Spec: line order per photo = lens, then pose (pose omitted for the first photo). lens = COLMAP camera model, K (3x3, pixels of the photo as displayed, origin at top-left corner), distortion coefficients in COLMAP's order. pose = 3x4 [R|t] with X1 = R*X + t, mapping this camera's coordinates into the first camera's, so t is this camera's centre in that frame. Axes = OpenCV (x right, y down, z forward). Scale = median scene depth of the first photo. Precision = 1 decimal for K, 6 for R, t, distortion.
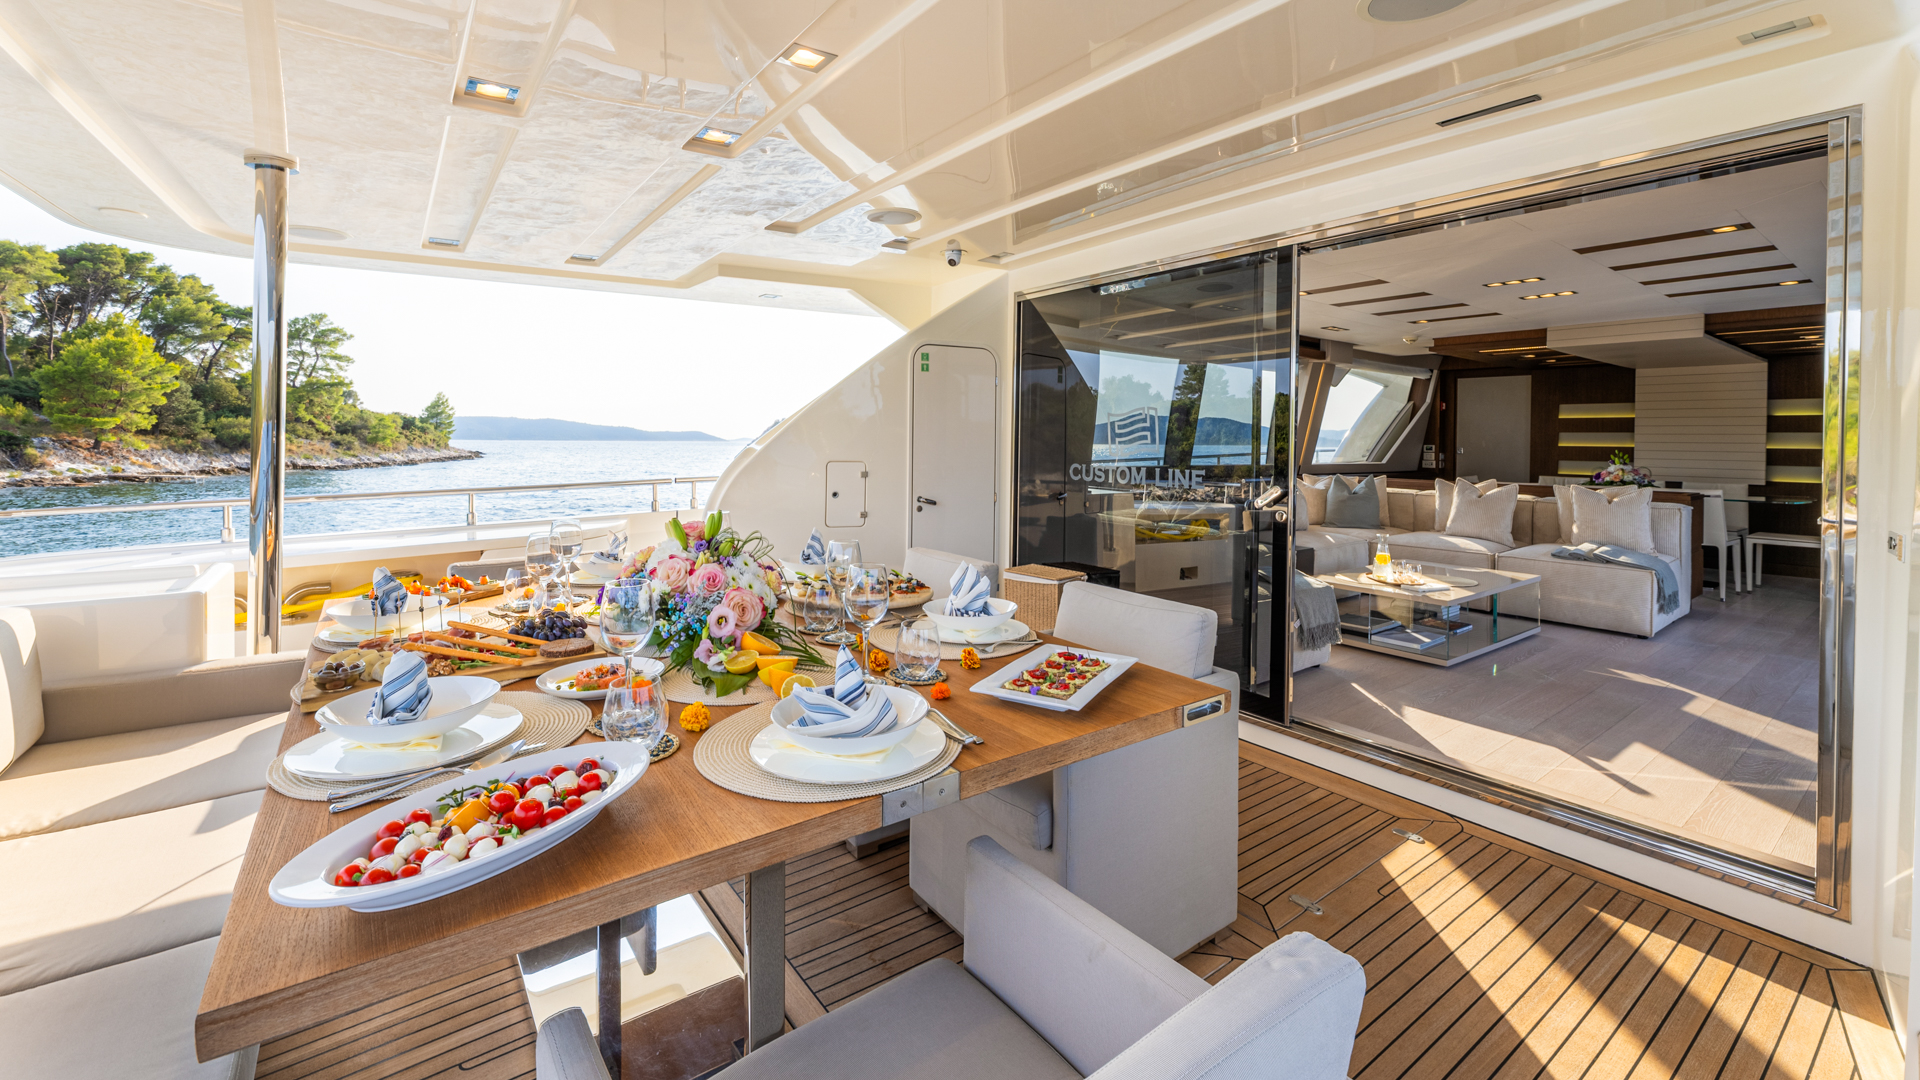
lens RADIAL K [[759.6, 0, 949.2], [0, 759.6, 444.0], [0, 0, 1]] dist [-0.000248, -0.000090]
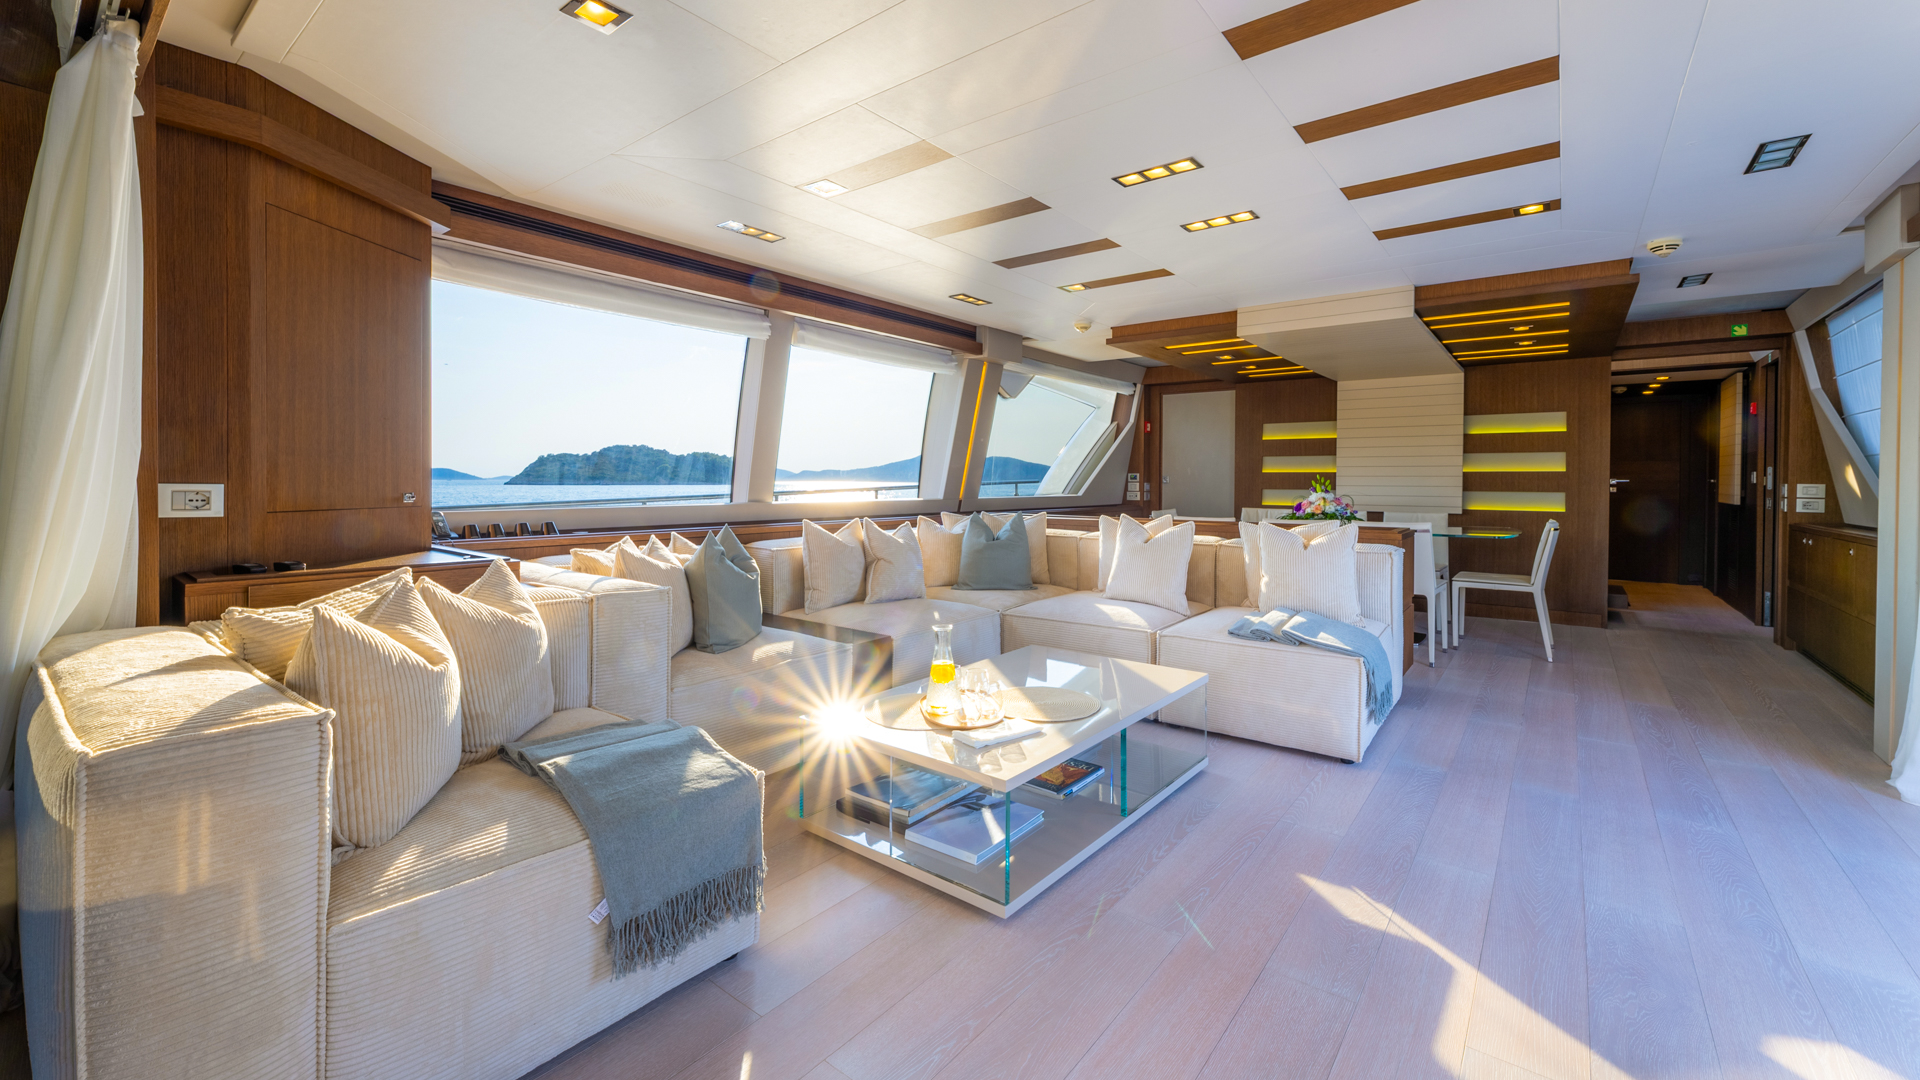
lens RADIAL K [[754.4, 0, 955.3], [0, 754.4, 493.3], [0, 0, 1]] dist [0.000119, -0.000007]
pose [[0.964898, -0.013139, 0.262297, 0.315388], [0.009818, 0.999854, 0.013967, 0.013696], [-0.262442, -0.010901, 0.964886, 0.348264]]
